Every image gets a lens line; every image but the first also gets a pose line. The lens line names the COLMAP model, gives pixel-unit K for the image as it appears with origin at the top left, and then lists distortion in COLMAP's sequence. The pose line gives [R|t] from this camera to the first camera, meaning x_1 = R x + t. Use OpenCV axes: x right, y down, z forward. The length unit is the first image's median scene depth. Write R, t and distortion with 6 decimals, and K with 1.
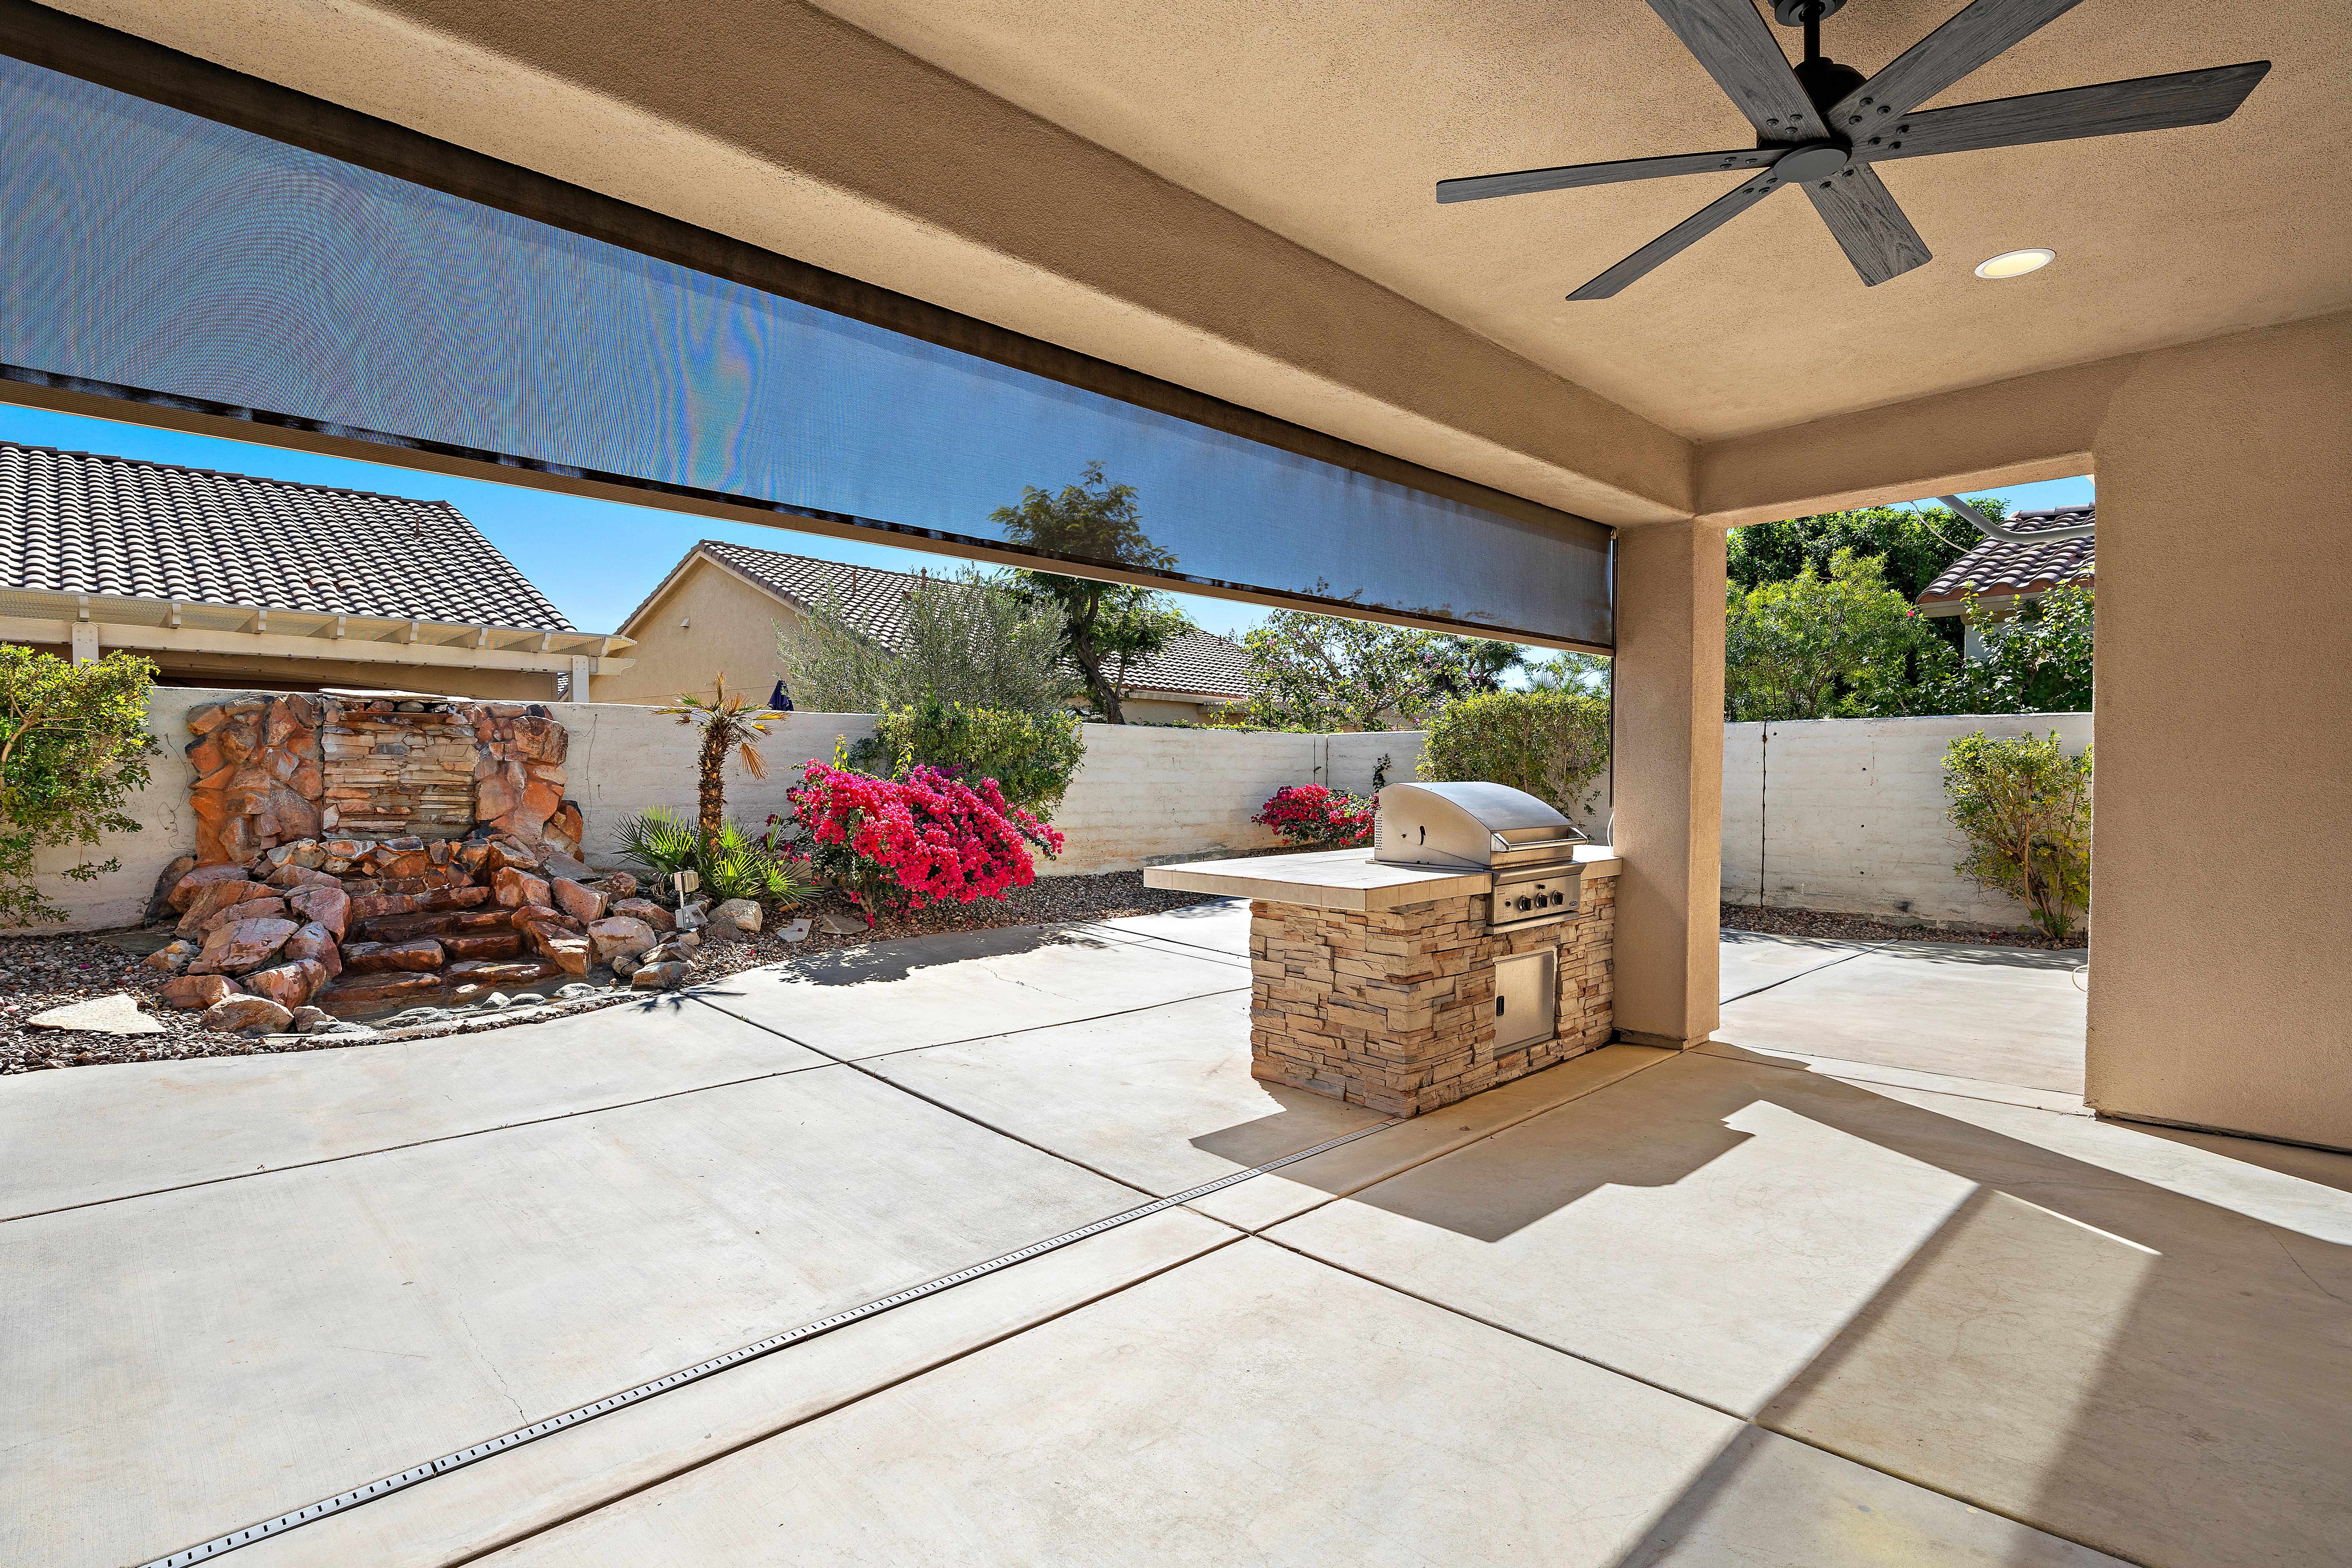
lens RADIAL K [[1153.6, 0, 1177.1], [0, 1153.6, 800.0], [0, 0, 1]] dist [0.000892, -0.000057]
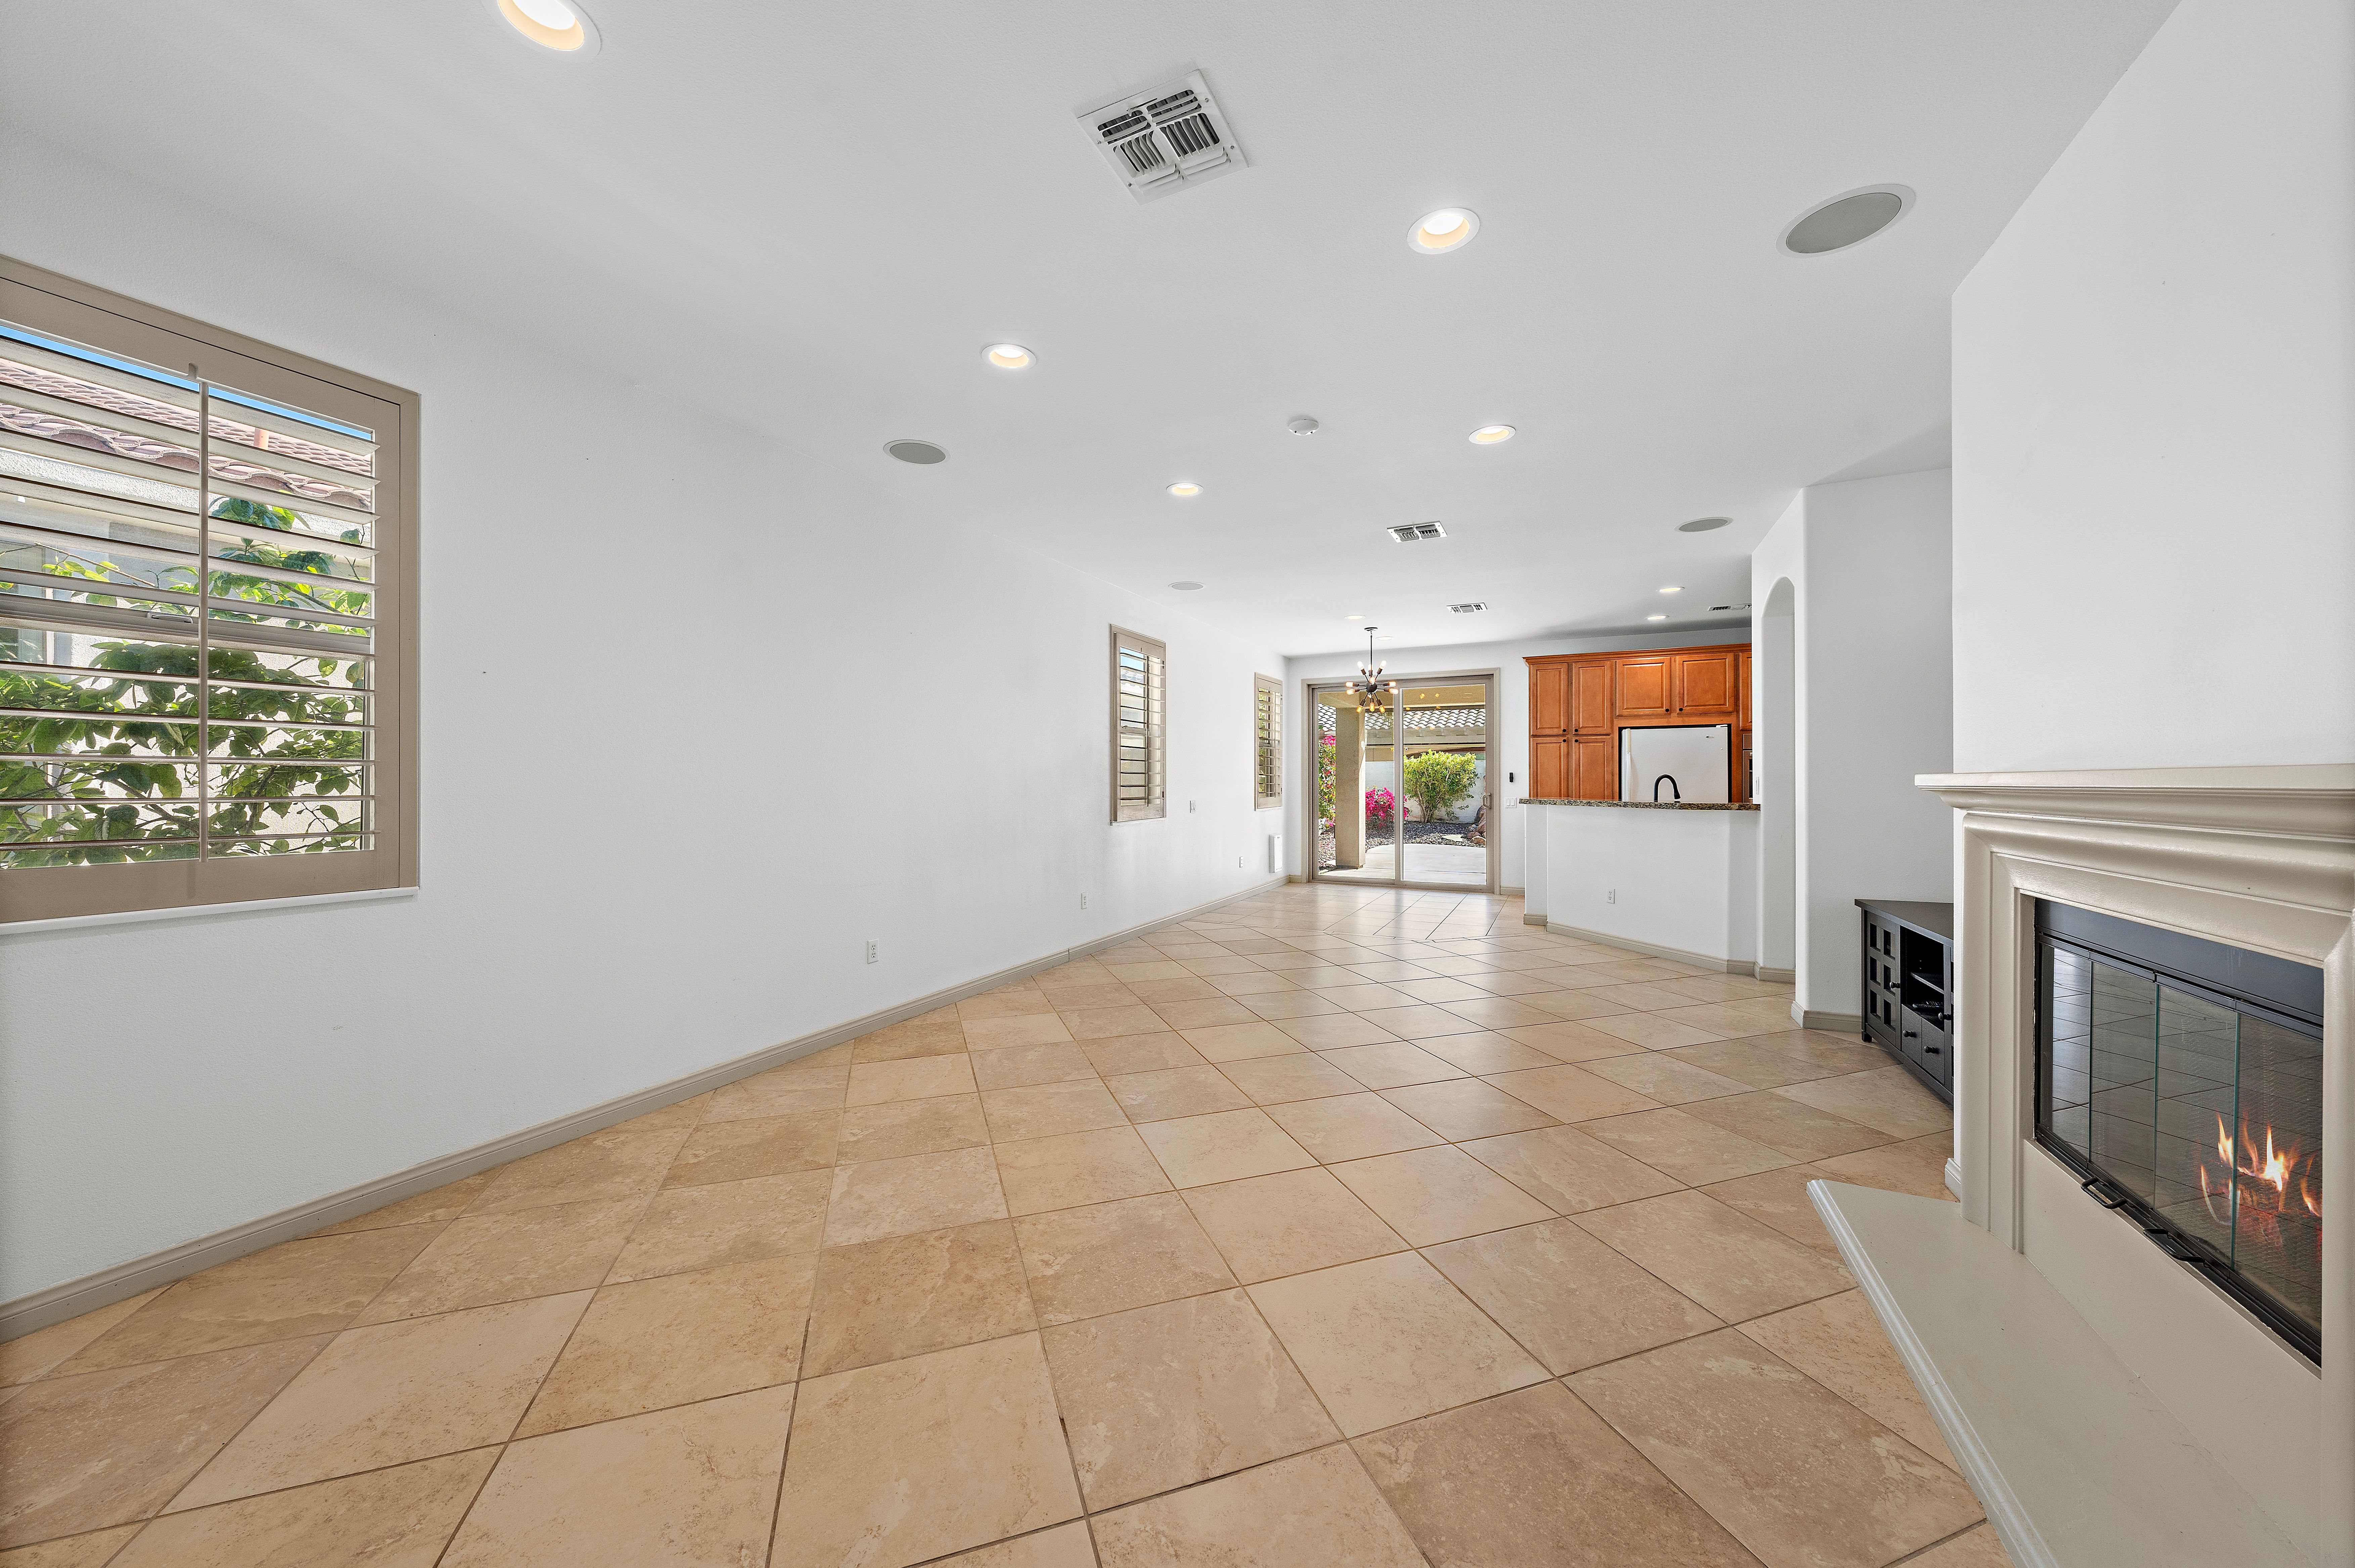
lens RADIAL K [[831.0, 0, 1117.2], [0, 831.0, 782.6], [0, 0, 1]] dist [0.000959, 0.000003]
pose [[0.288190, 0.002473, -0.957570, 1.381677], [-0.017406, 0.999845, -0.002656, 0.002517], [0.957415, 0.017433, 0.288188, -0.923986]]
